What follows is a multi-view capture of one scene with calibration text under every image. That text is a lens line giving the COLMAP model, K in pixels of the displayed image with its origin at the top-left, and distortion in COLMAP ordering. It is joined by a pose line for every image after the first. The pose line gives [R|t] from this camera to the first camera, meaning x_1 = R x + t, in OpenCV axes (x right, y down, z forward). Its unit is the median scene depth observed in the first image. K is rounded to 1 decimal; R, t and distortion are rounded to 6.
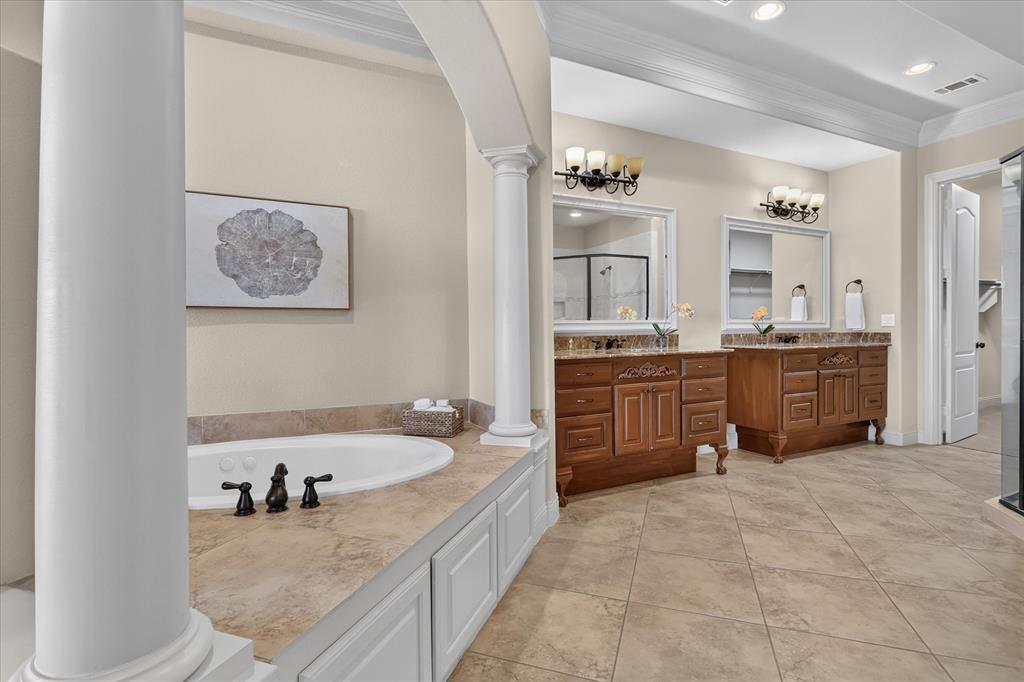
lens RADIAL K [[504.5, 0, 499.9], [0, 504.5, 336.2], [0, 0, 1]] dist [-0.003122, 0.000717]
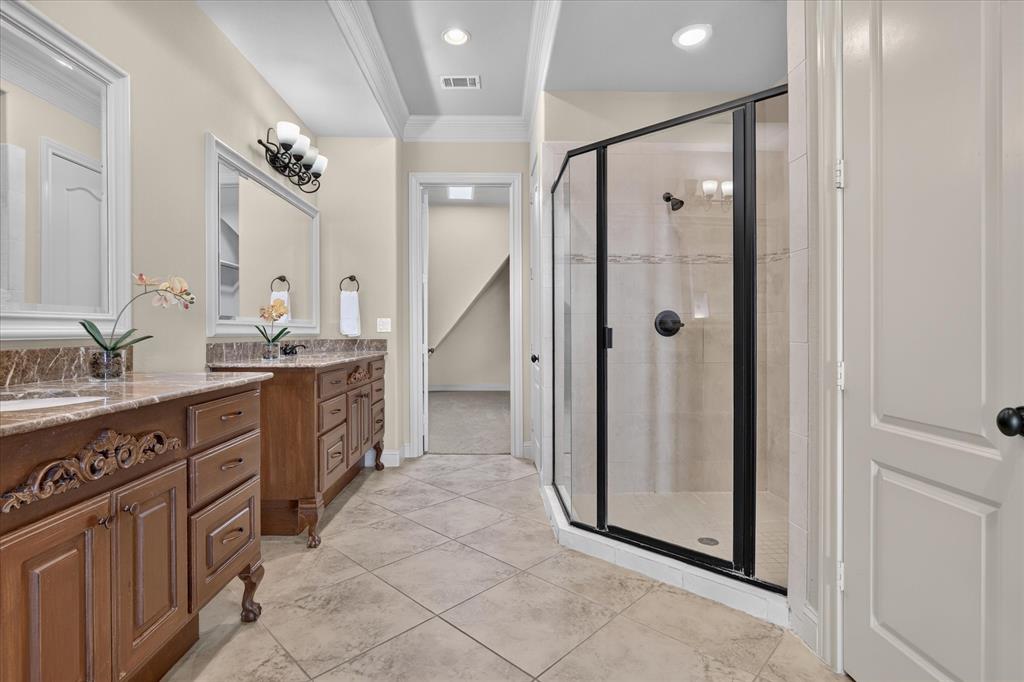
lens RADIAL K [[498.4, 0, 513.8], [0, 498.4, 334.1], [0, 0, 1]] dist [-0.022820, 0.000938]
pose [[0.407263, 0.004328, 0.913301, 0.087941], [0.010312, 0.999903, -0.009337, -0.007105], [-0.913253, 0.013221, 0.407178, 0.524344]]
